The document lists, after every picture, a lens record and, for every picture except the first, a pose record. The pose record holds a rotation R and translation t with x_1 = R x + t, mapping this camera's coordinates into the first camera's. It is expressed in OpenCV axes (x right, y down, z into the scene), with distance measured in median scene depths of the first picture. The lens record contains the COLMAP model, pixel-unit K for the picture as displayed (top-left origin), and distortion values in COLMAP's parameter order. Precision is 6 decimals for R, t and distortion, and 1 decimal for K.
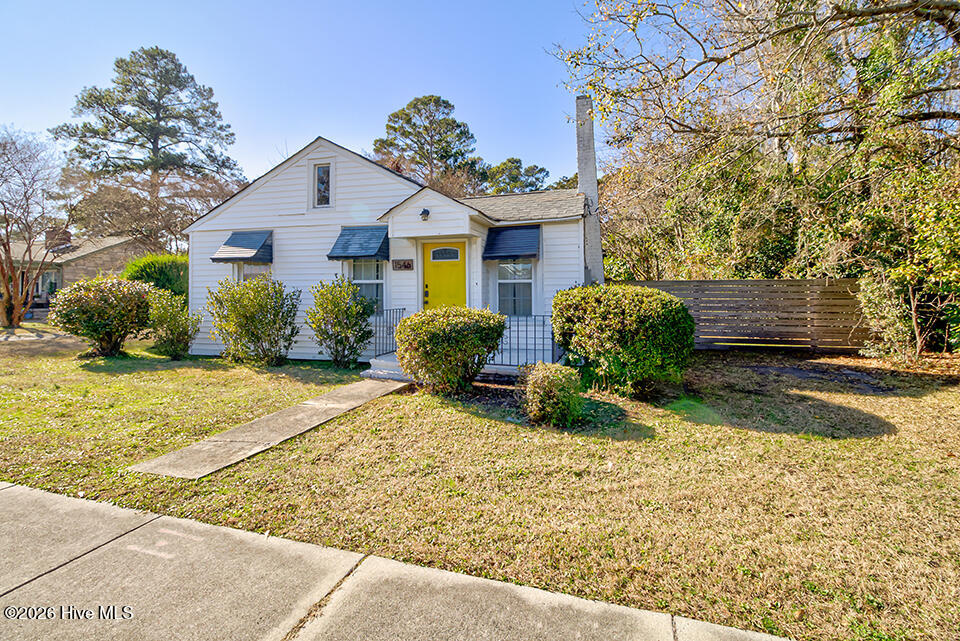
lens RADIAL K [[443.6, 0, 482.5], [0, 443.6, 292.0], [0, 0, 1]] dist [0.019606, -0.013454]
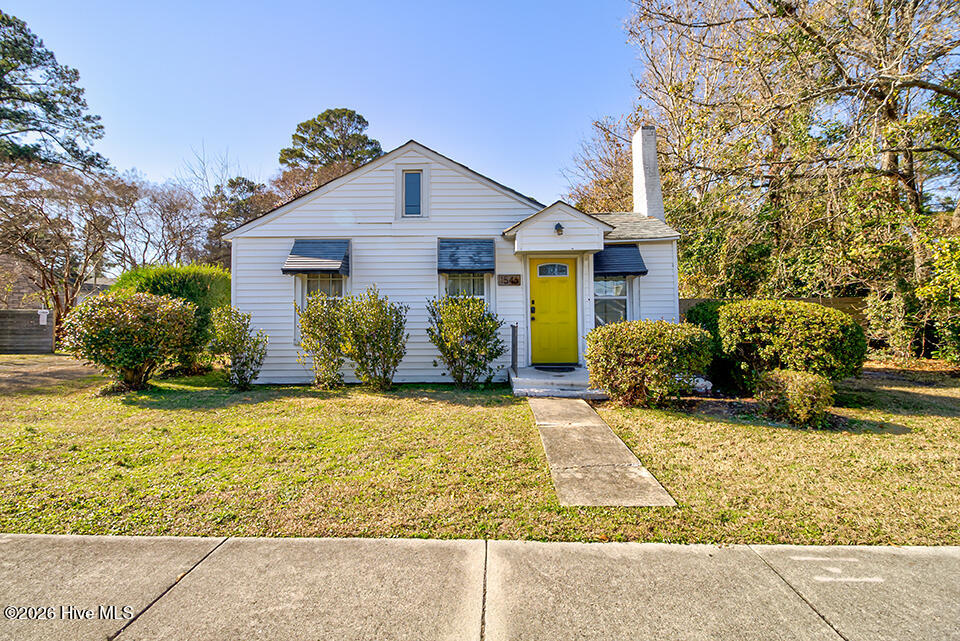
lens RADIAL K [[442.2, 0, 483.0], [0, 442.2, 301.1], [0, 0, 1]] dist [0.002895, -0.000987]
pose [[0.965540, 0.003160, 0.260236, -0.413465], [0.004549, 0.999569, -0.029014, 0.010360], [-0.260216, 0.029198, 0.965109, 0.074914]]
